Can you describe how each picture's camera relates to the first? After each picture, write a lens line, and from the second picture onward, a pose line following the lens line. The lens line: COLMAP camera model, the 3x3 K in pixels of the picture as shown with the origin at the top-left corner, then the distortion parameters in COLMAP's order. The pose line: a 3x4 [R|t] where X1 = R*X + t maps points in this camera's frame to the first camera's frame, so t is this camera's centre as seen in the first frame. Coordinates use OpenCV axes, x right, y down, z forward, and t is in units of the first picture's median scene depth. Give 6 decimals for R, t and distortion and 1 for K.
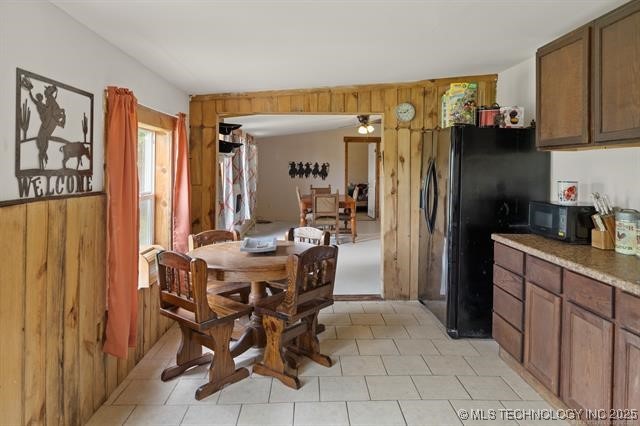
lens RADIAL K [[412.4, 0, 308.1], [0, 412.4, 170.9], [0, 0, 1]] dist [0.000116, -0.000888]
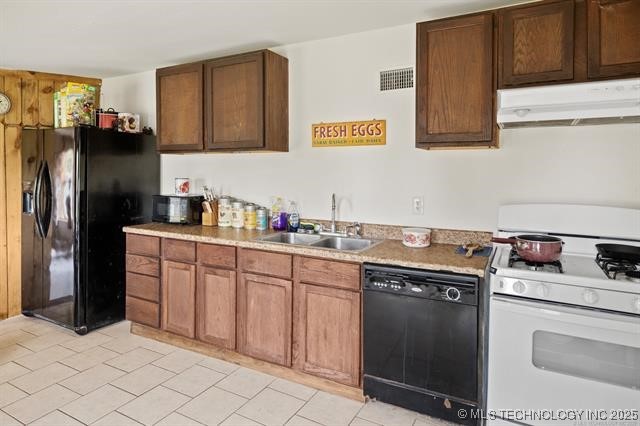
lens RADIAL K [[392.2, 0, 315.6], [0, 392.2, 185.0], [0, 0, 1]] dist [-0.007416, -0.001715]
pose [[0.495142, -0.040579, 0.867864, -0.233792], [0.007514, 0.999071, 0.042427, -0.002438], [-0.868780, -0.014487, 0.494987, 0.028224]]
